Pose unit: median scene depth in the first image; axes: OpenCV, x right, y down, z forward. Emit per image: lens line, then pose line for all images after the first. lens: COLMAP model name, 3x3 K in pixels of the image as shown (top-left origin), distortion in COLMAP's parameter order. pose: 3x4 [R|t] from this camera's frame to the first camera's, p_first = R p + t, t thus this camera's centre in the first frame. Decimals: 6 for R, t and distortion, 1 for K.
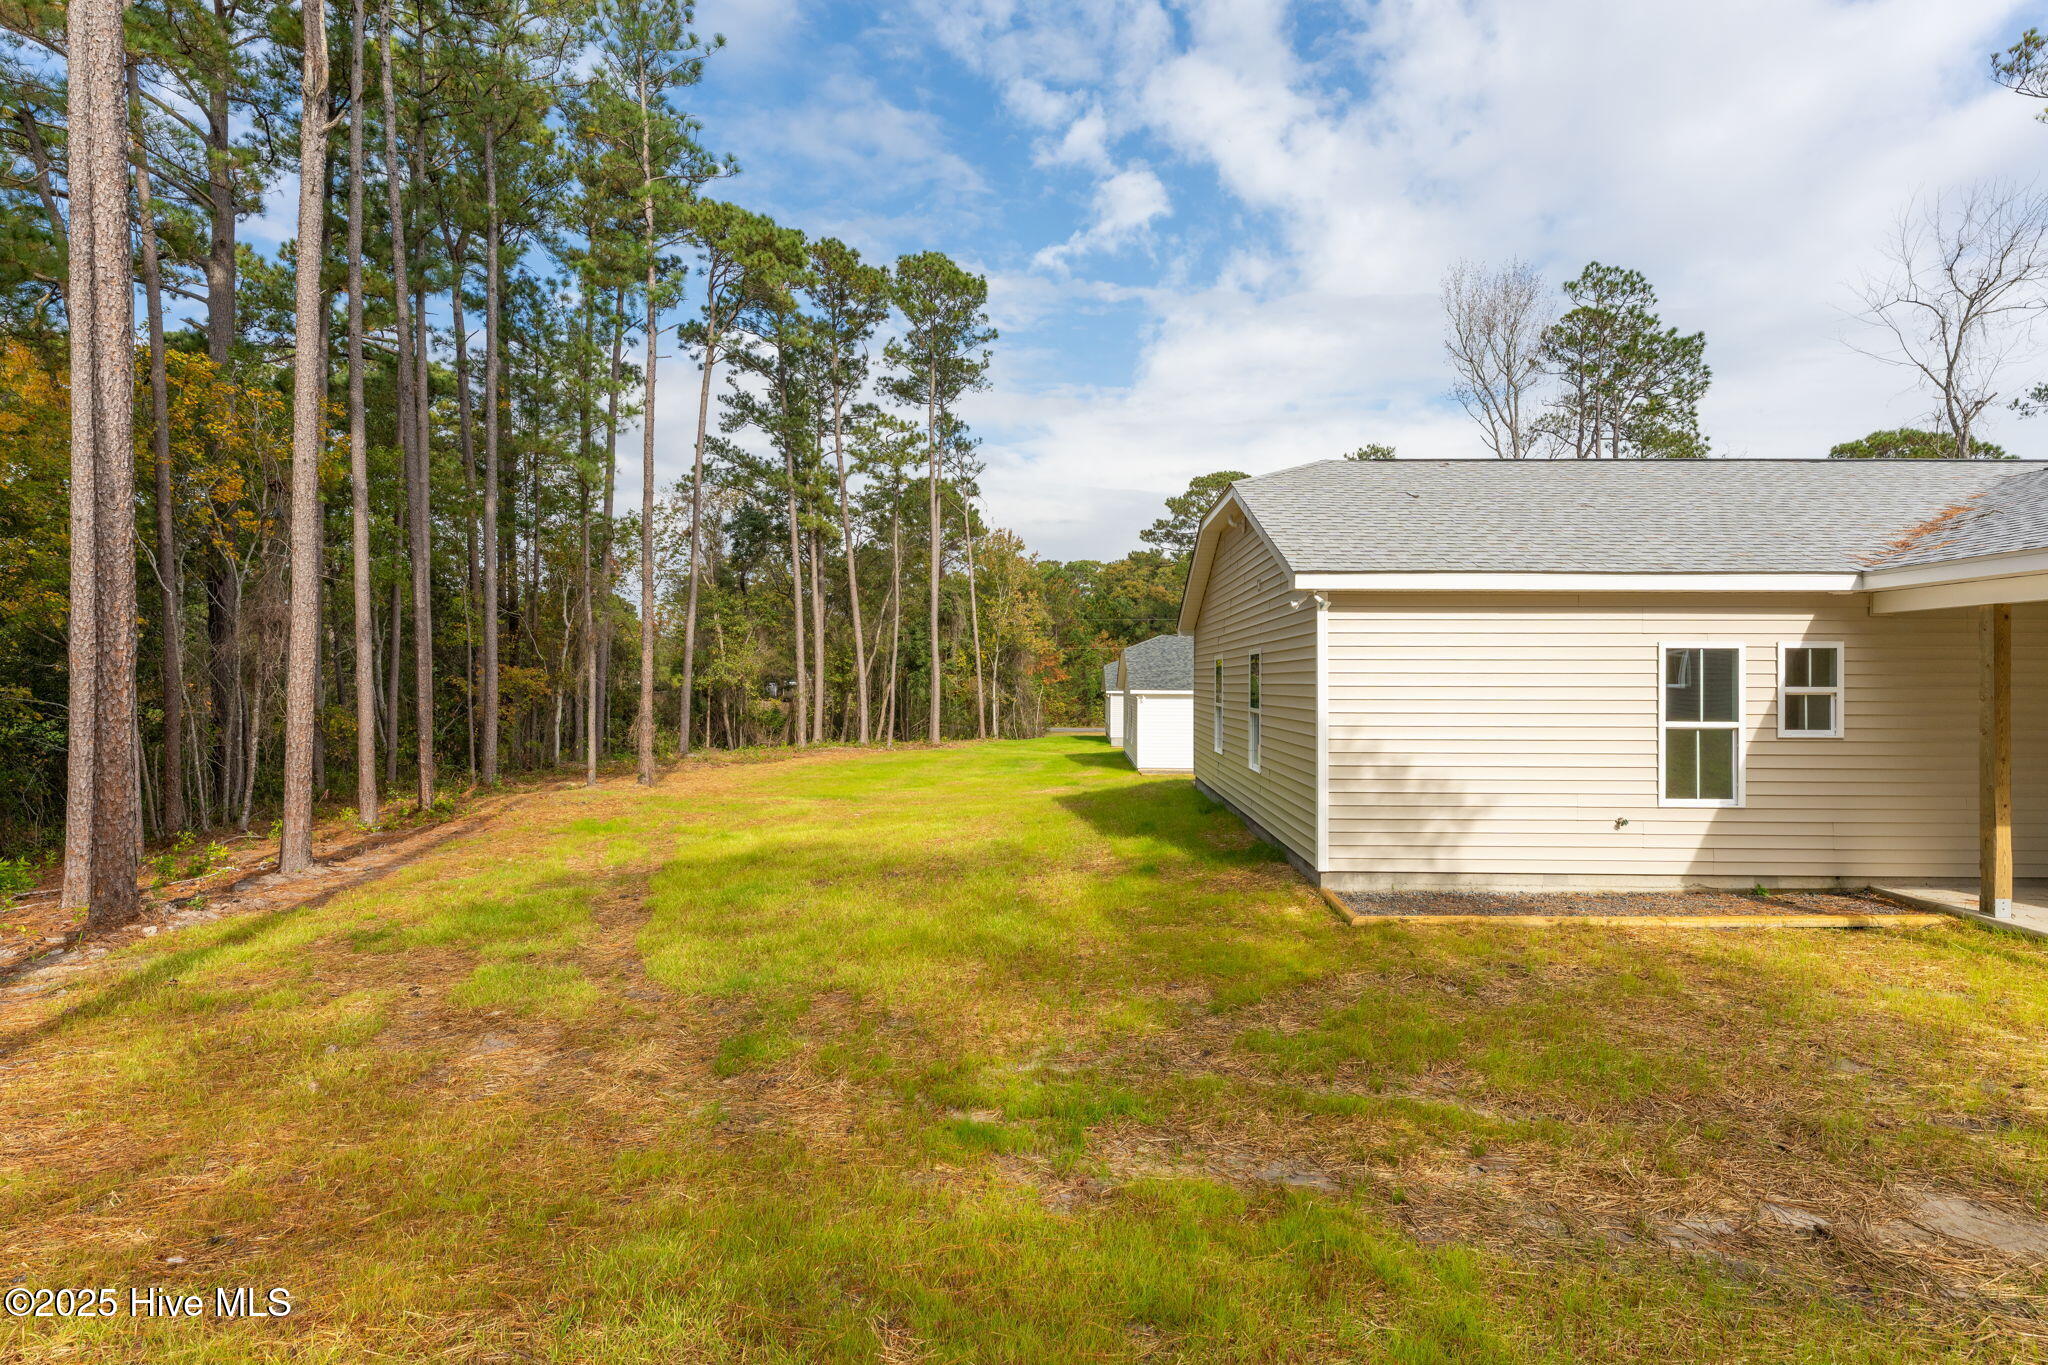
lens RADIAL K [[1000.7, 0, 1042.9], [0, 1000.7, 672.9], [0, 0, 1]] dist [-0.001447, -0.000044]
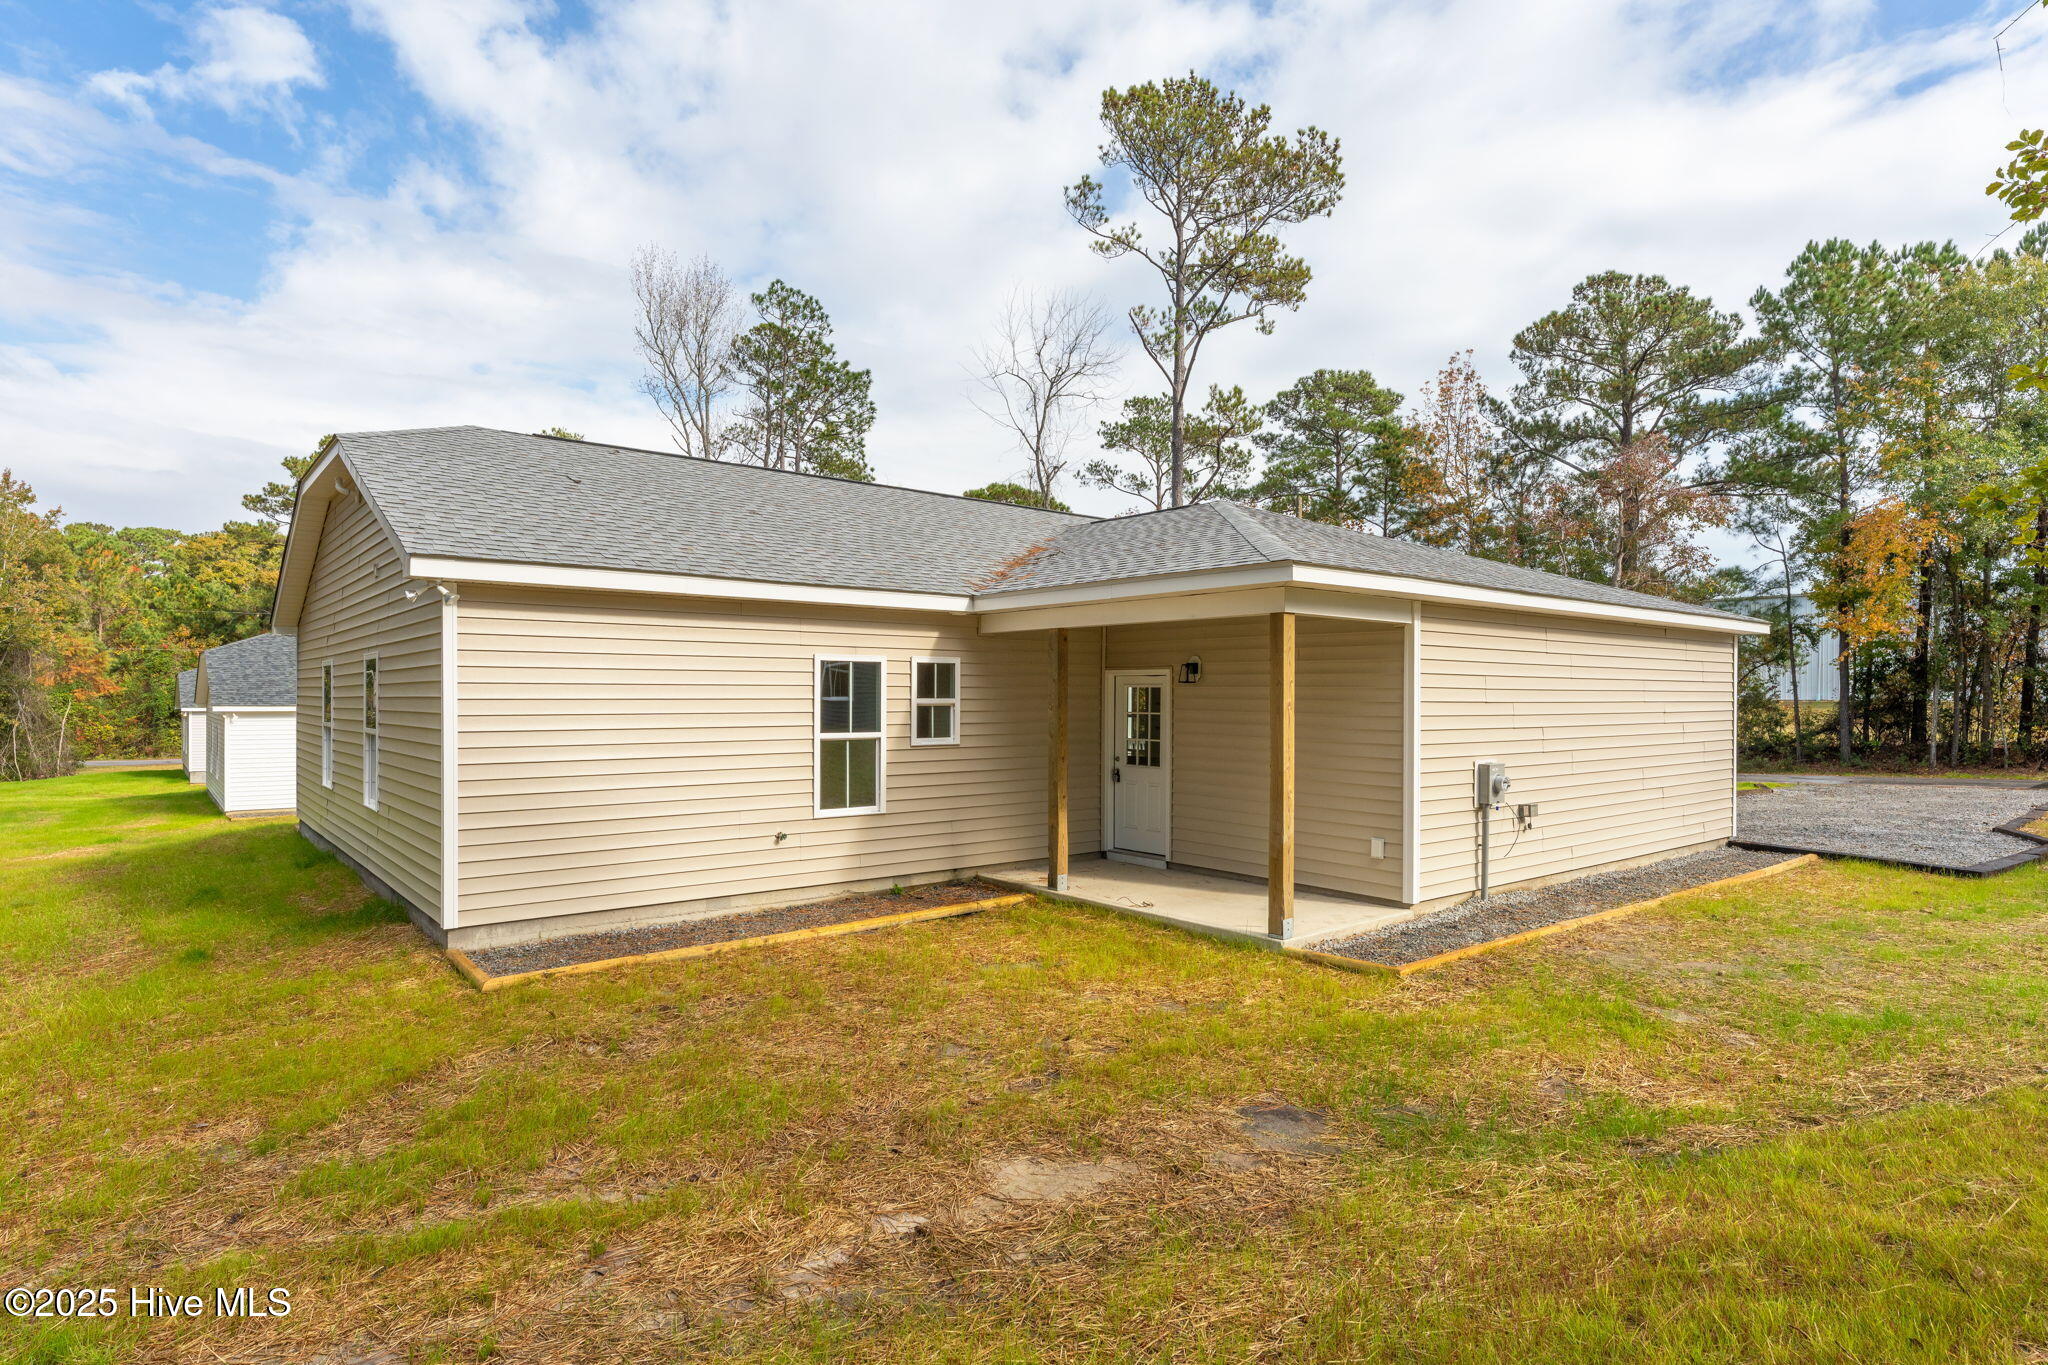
lens RADIAL K [[1090.8, 0, 996.4], [0, 1090.8, 694.9], [0, 0, 1]] dist [0.002062, -0.000157]
pose [[0.766763, -0.001056, 0.641929, 0.053158], [-0.004412, 0.999966, 0.006915, 0.001671], [-0.641915, -0.008134, 0.766733, 0.043269]]
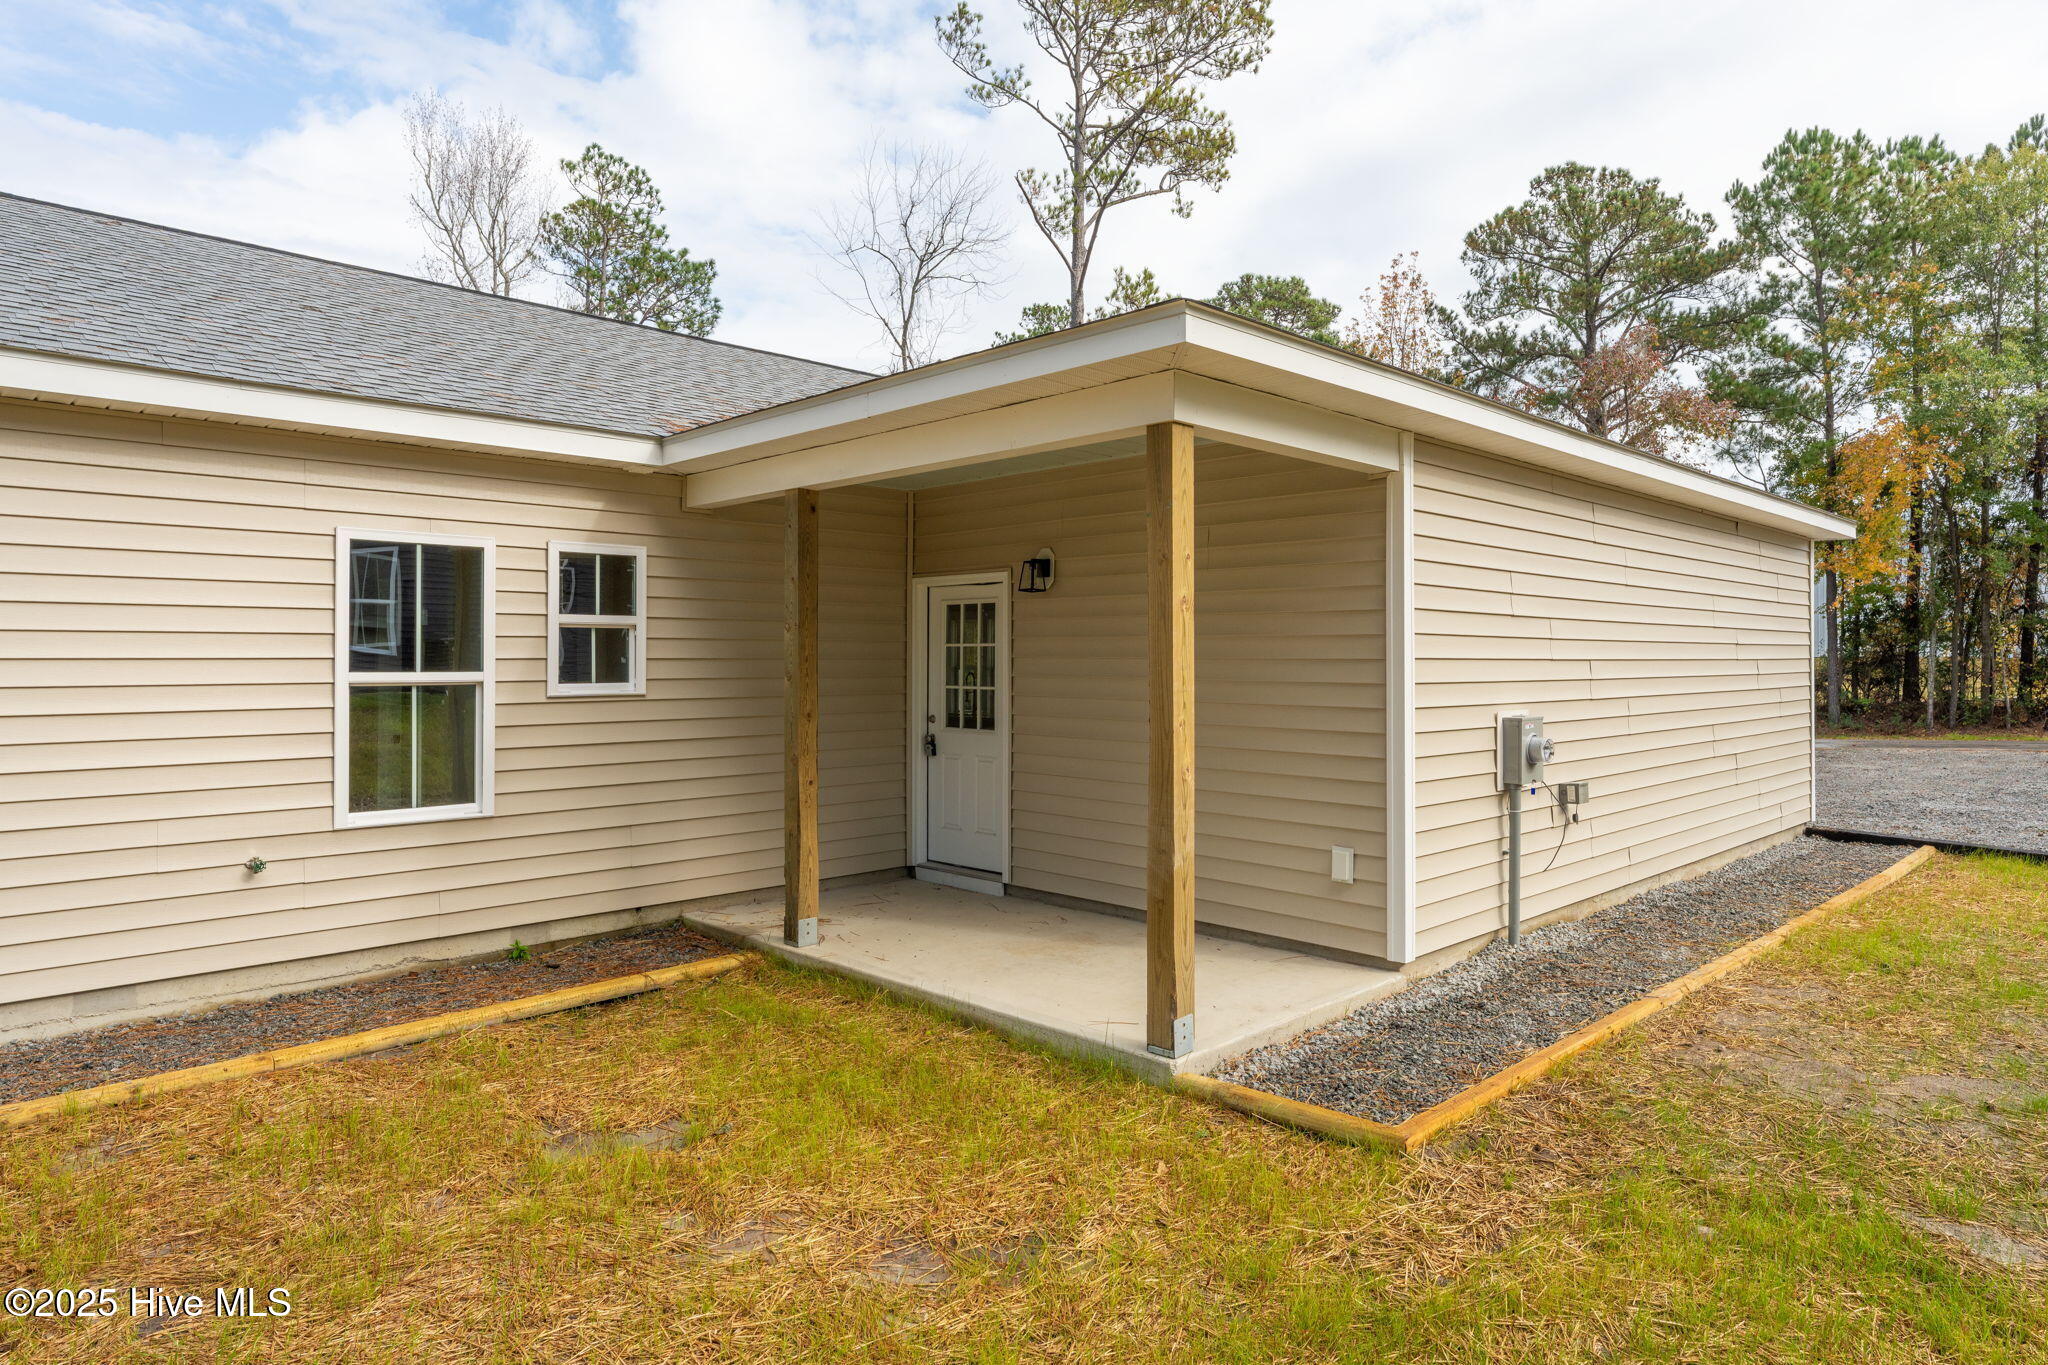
lens RADIAL K [[1218.8, 0, 1023.2], [0, 1218.8, 647.3], [0, 0, 1]] dist [0.000030, 0.000240]
pose [[0.695730, 0.003759, 0.718293, 0.399919], [-0.000748, 0.999990, -0.004509, 0.037683], [-0.718303, 0.002599, 0.695726, 0.269017]]
